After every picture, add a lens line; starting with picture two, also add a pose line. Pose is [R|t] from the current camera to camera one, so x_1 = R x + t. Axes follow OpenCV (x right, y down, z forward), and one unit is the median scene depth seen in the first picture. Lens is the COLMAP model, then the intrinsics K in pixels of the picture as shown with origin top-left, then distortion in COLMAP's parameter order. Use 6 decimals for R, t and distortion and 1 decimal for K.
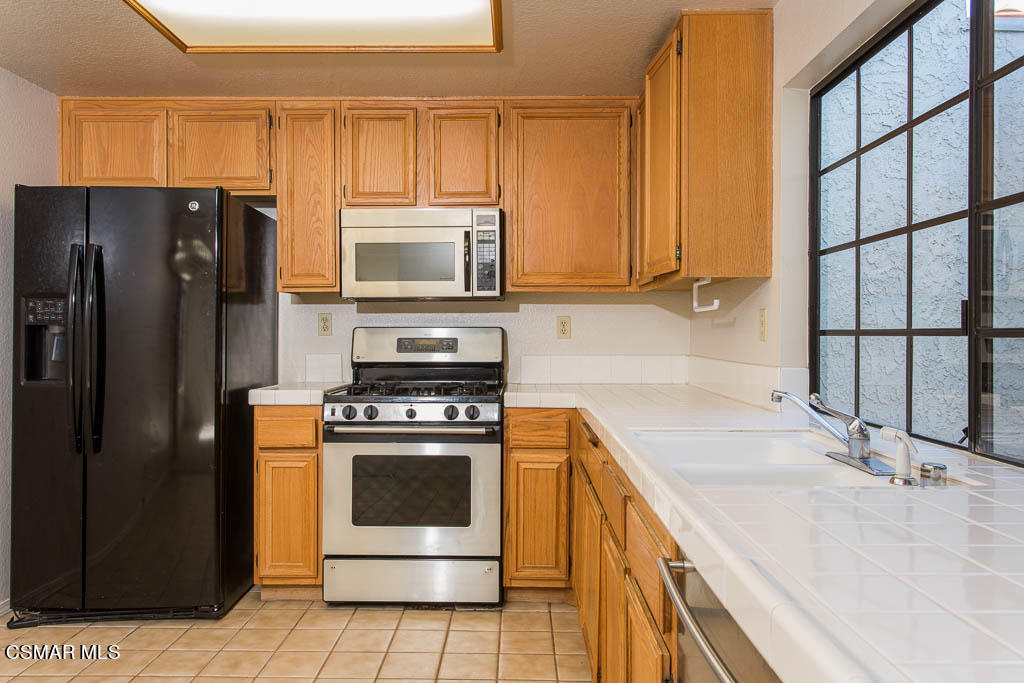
lens RADIAL K [[697.0, 0, 538.2], [0, 697.0, 338.2], [0, 0, 1]] dist [0.009515, 0.003283]
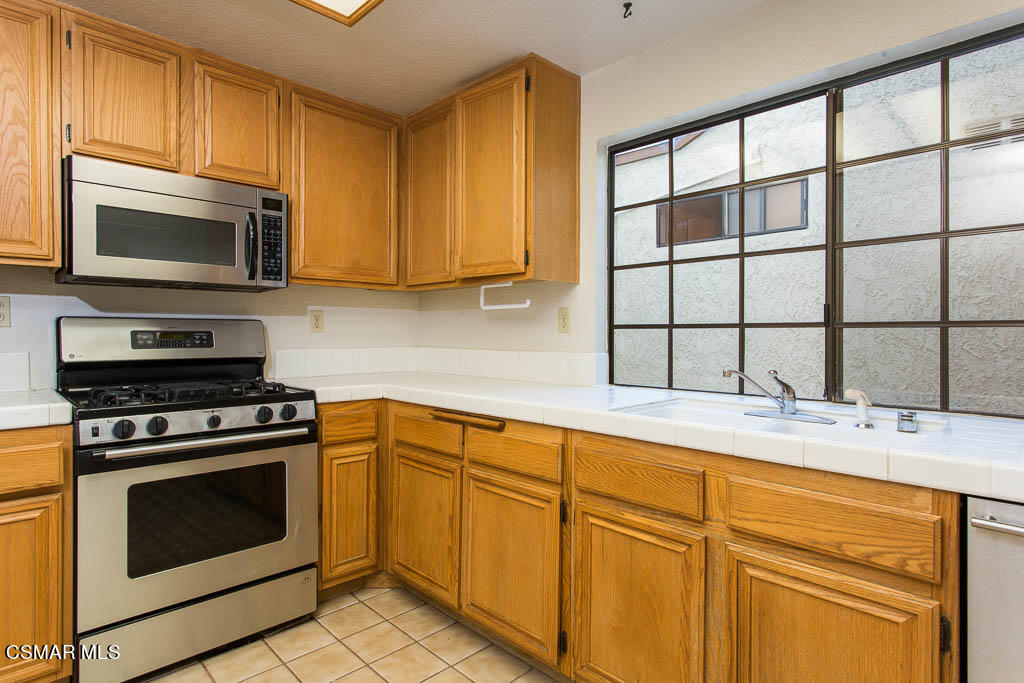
lens RADIAL K [[511.2, 0, 458.5], [0, 511.2, 336.9], [0, 0, 1]] dist [0.002454, 0.000705]
pose [[0.741730, -0.002848, 0.670692, -0.373050], [0.002513, 0.999996, 0.001467, 0.007667], [-0.670693, 0.000597, 0.741734, 0.353432]]
